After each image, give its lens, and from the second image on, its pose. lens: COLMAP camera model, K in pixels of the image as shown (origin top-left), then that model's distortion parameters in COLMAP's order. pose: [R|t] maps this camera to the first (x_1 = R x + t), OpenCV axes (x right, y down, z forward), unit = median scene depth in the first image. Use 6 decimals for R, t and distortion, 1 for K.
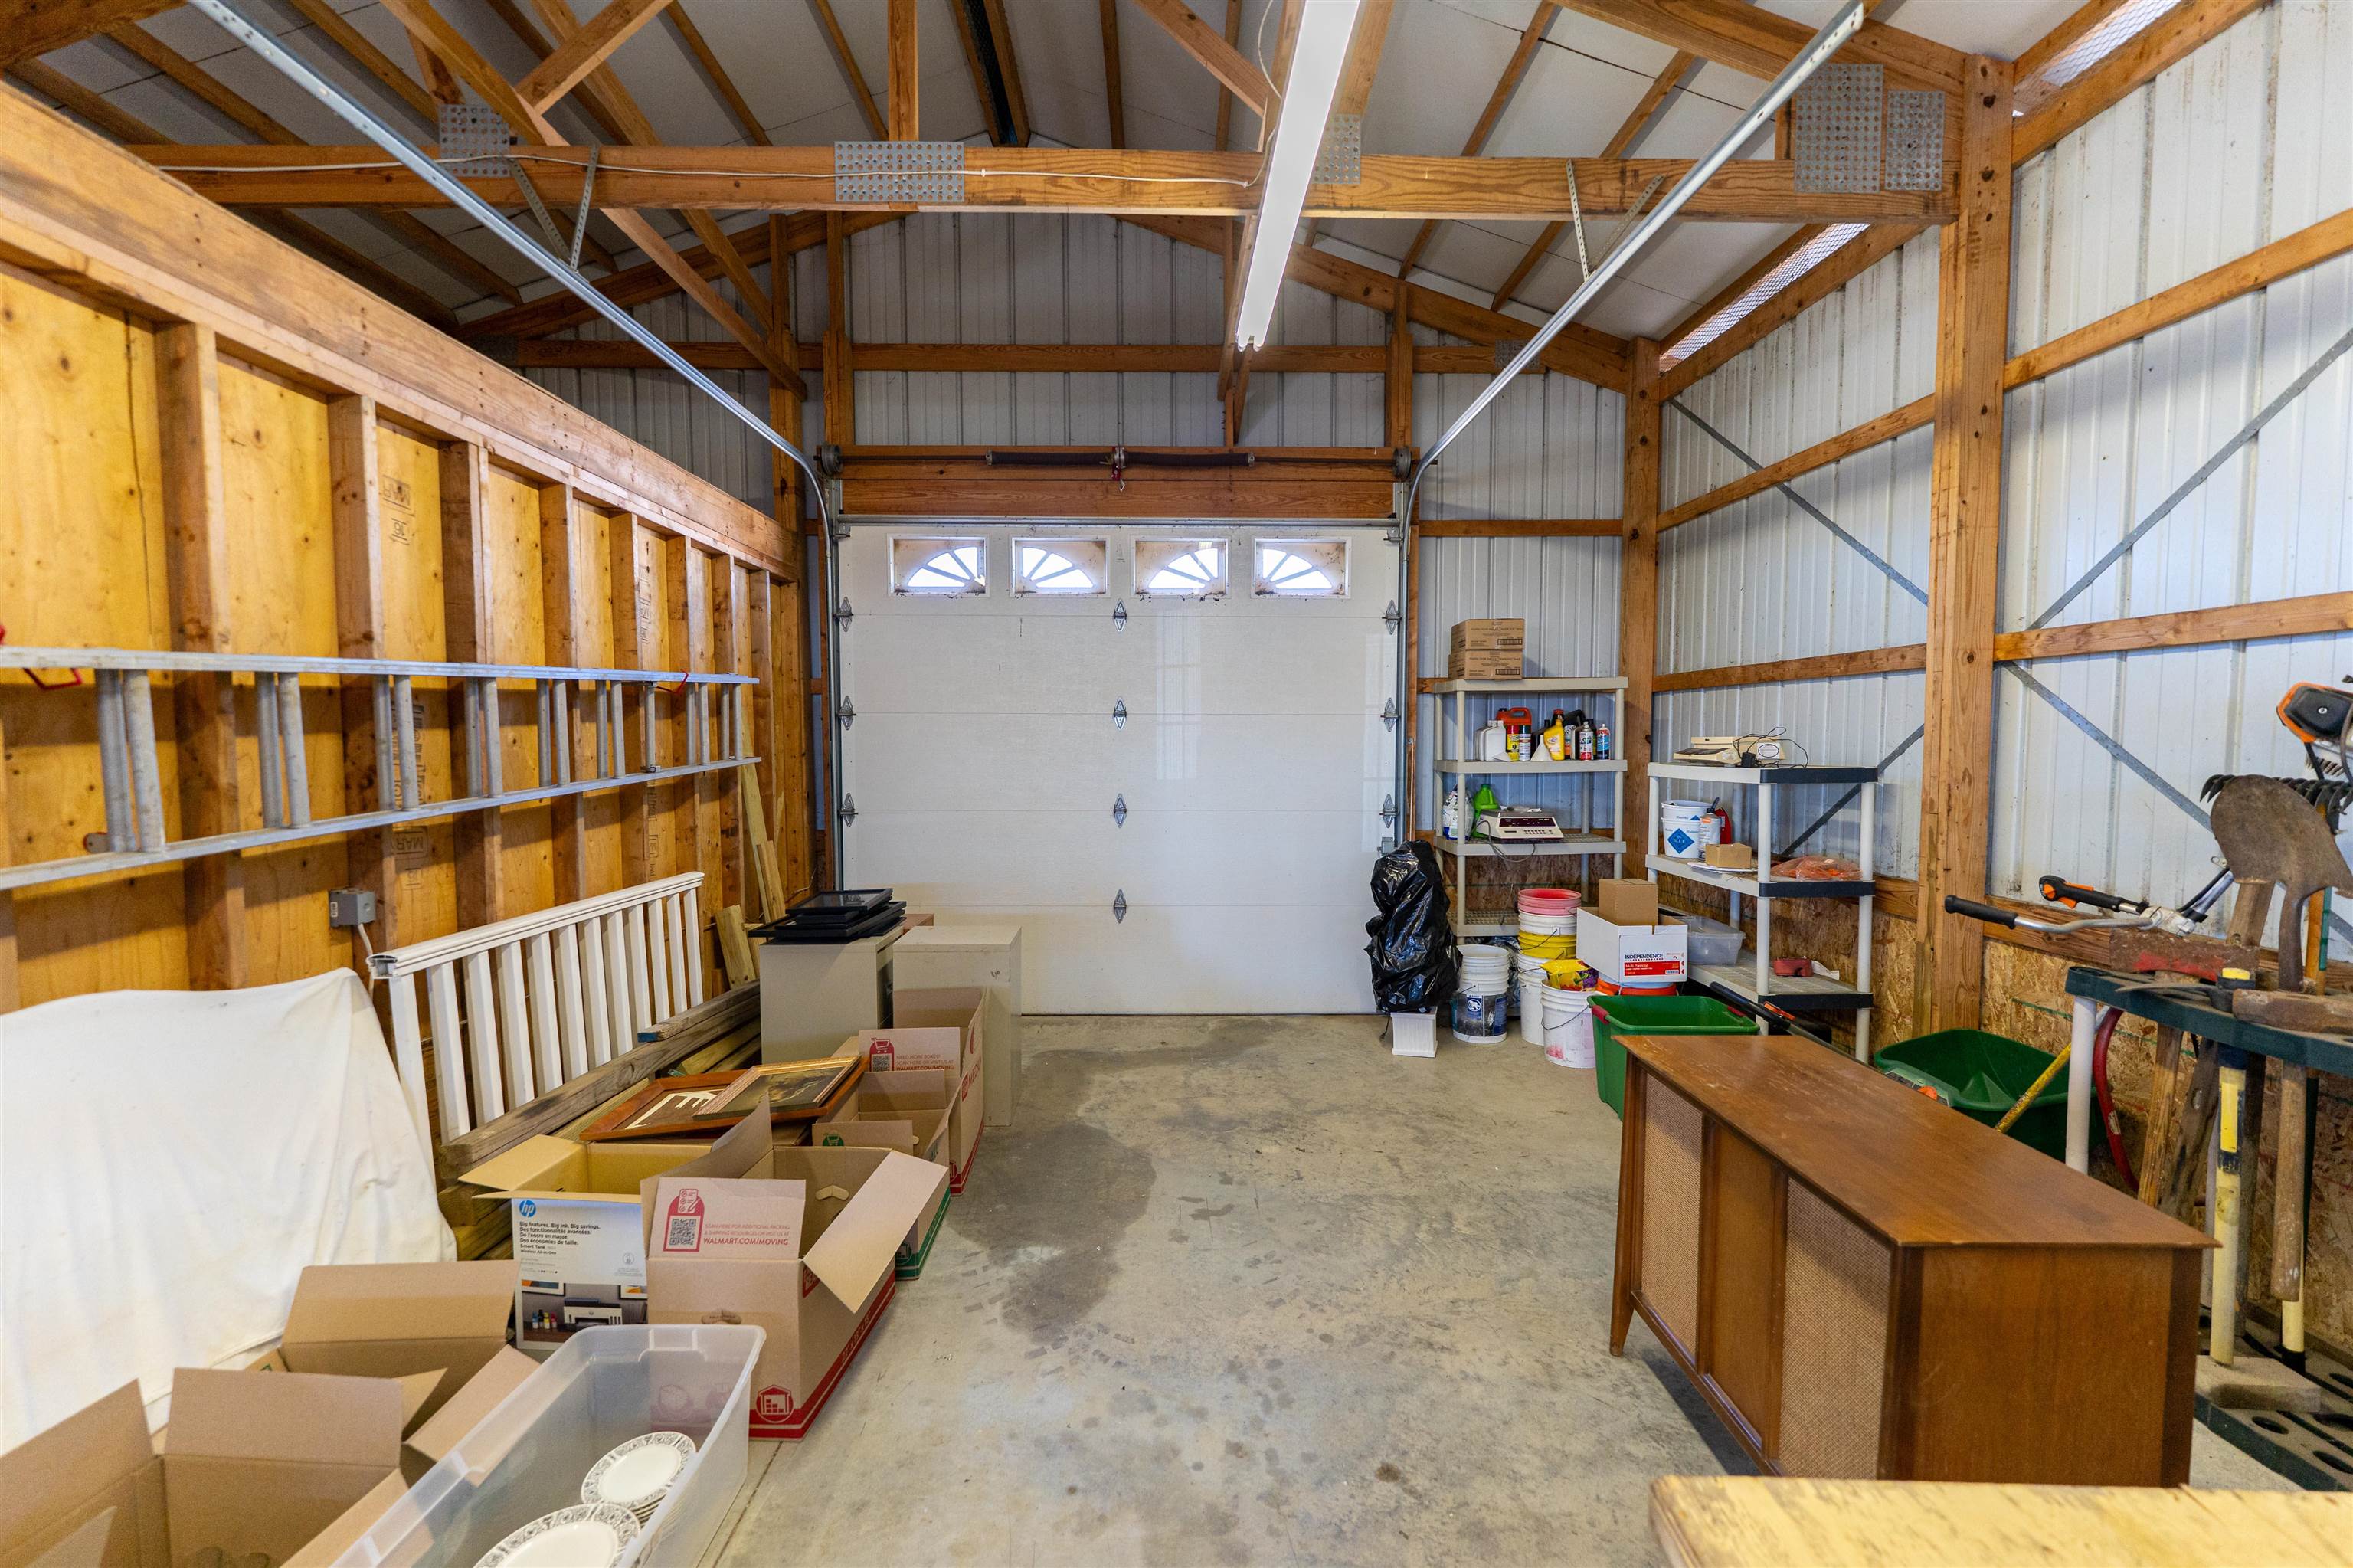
lens RADIAL K [[935.3, 0, 1185.9], [0, 935.3, 796.3], [0, 0, 1]] dist [-0.000326, -0.000530]
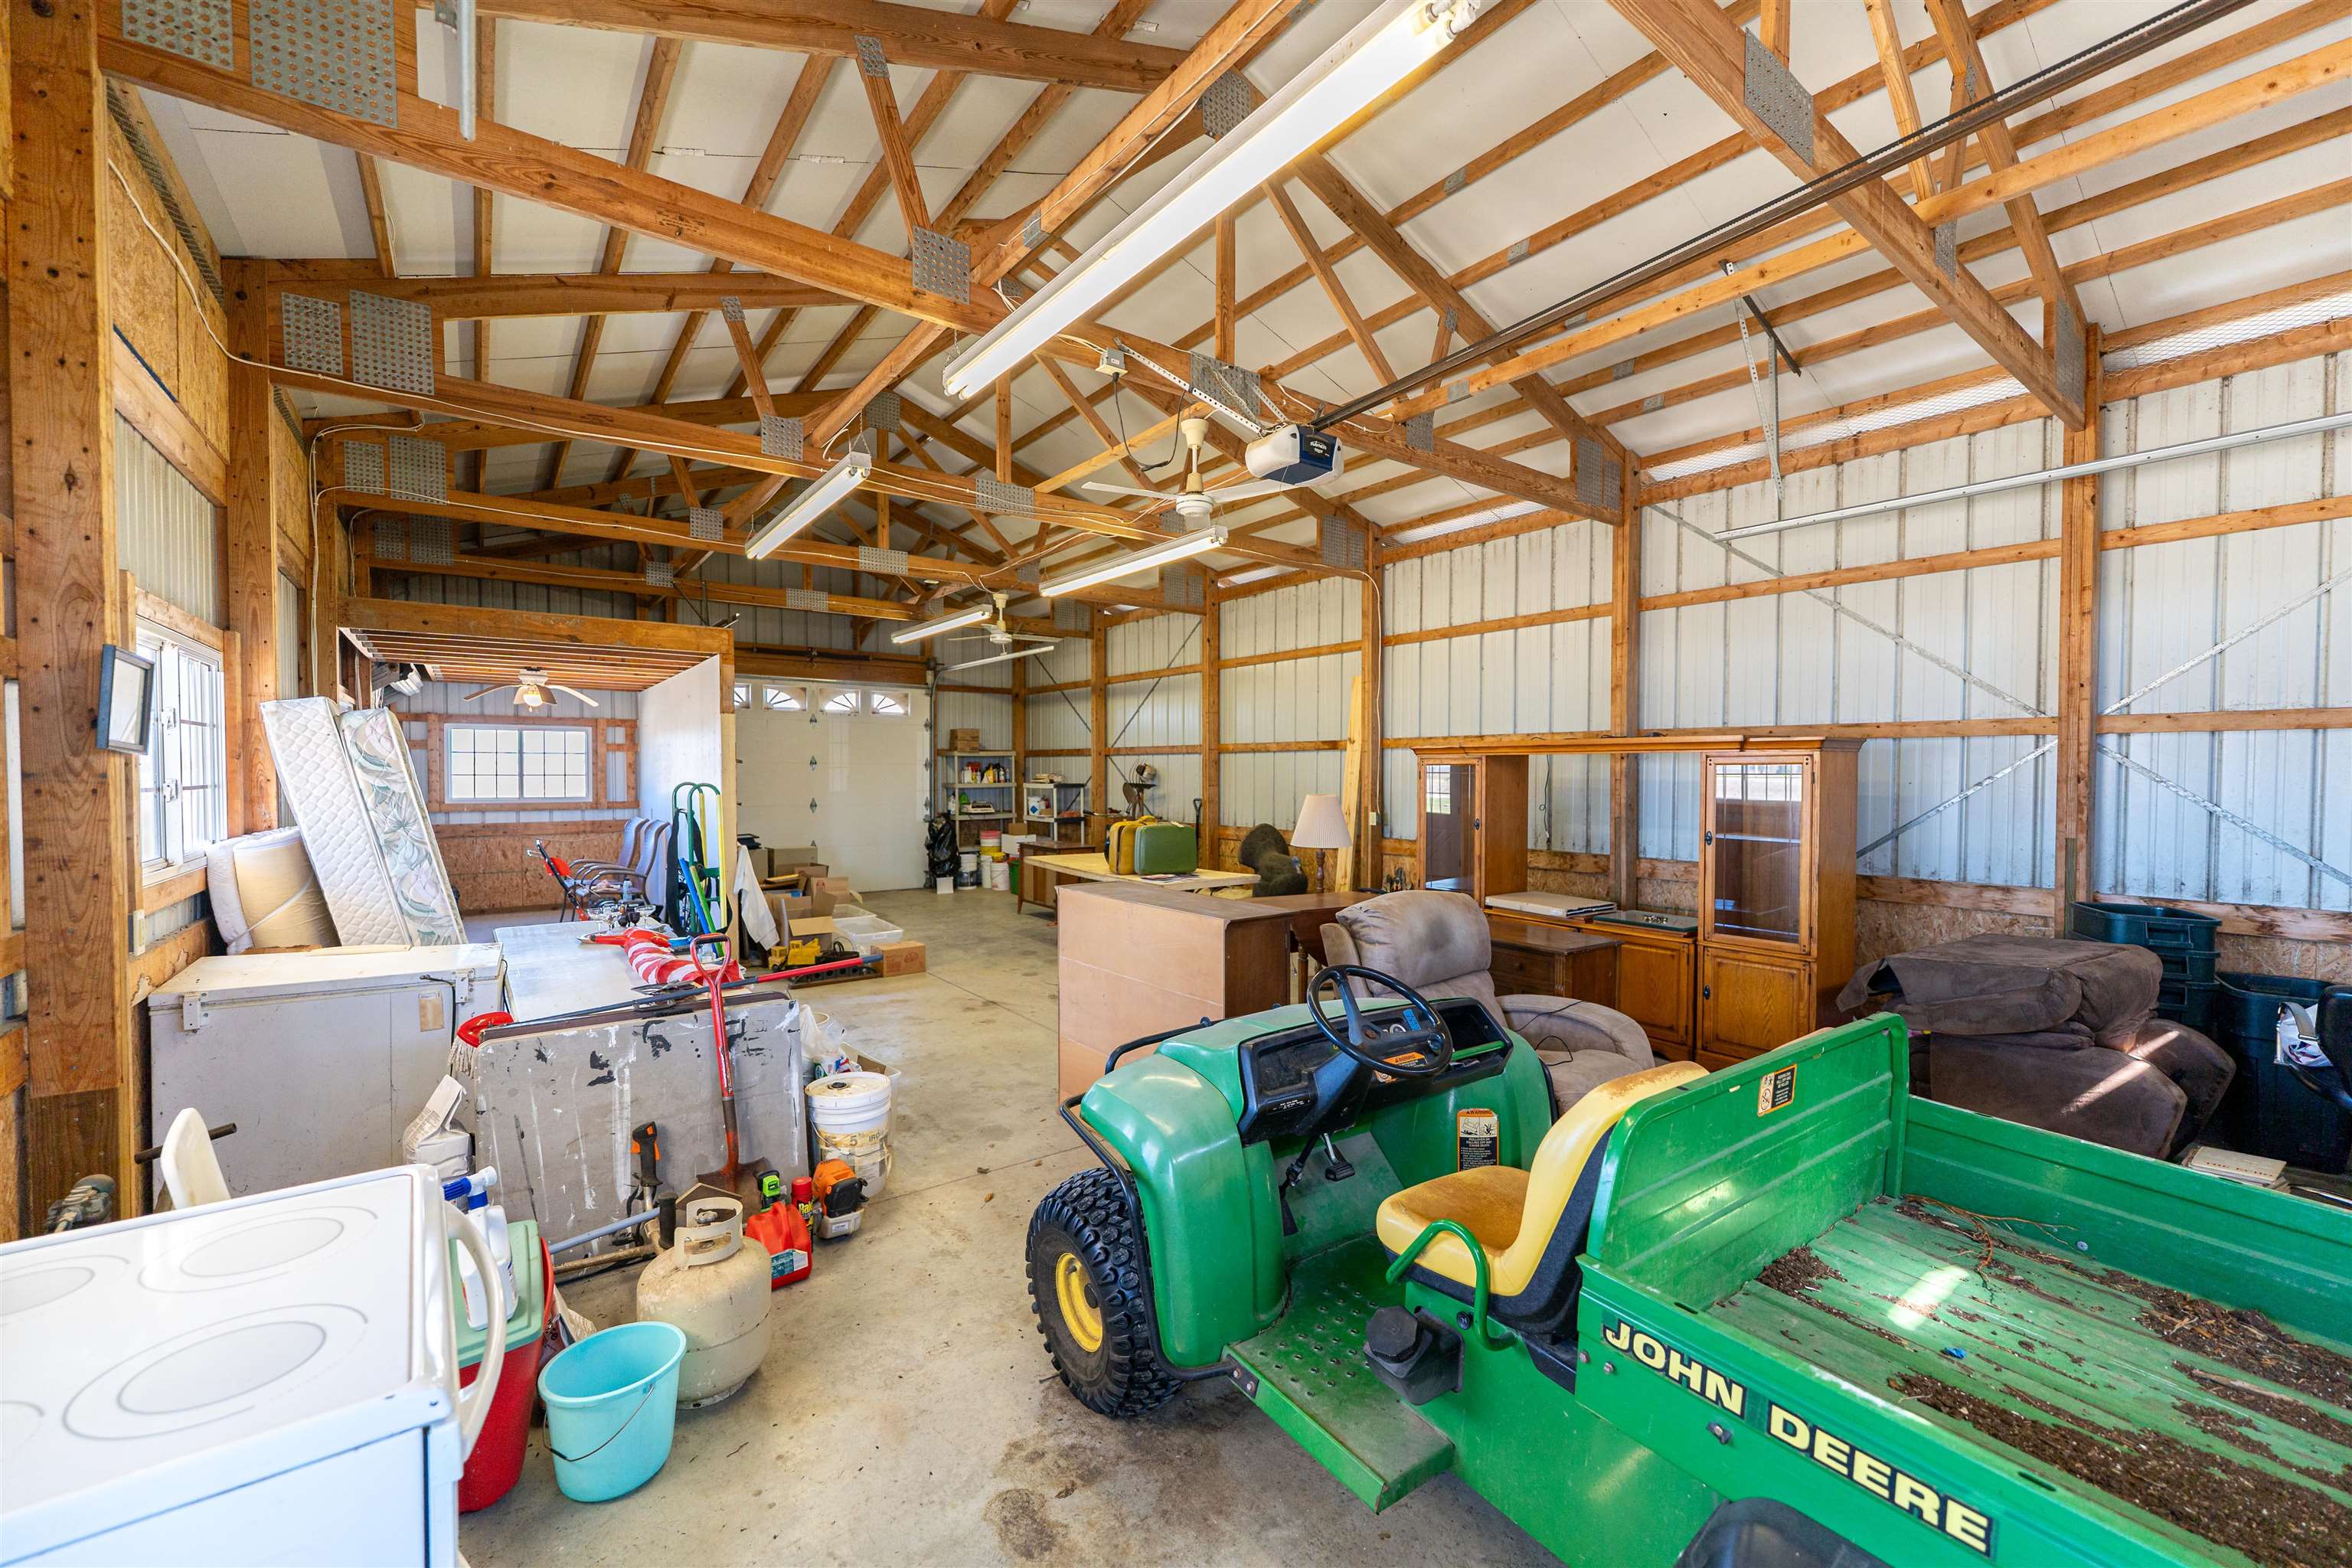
lens RADIAL K [[934.8, 0, 1178.2], [0, 934.8, 787.1], [0, 0, 1]] dist [-0.000326, -0.000530]
pose [[0.816090, -0.006098, 0.577893, -0.720711], [0.031059, 0.998962, -0.033321, 0.081031], [-0.577090, 0.045142, 0.815432, -1.499953]]
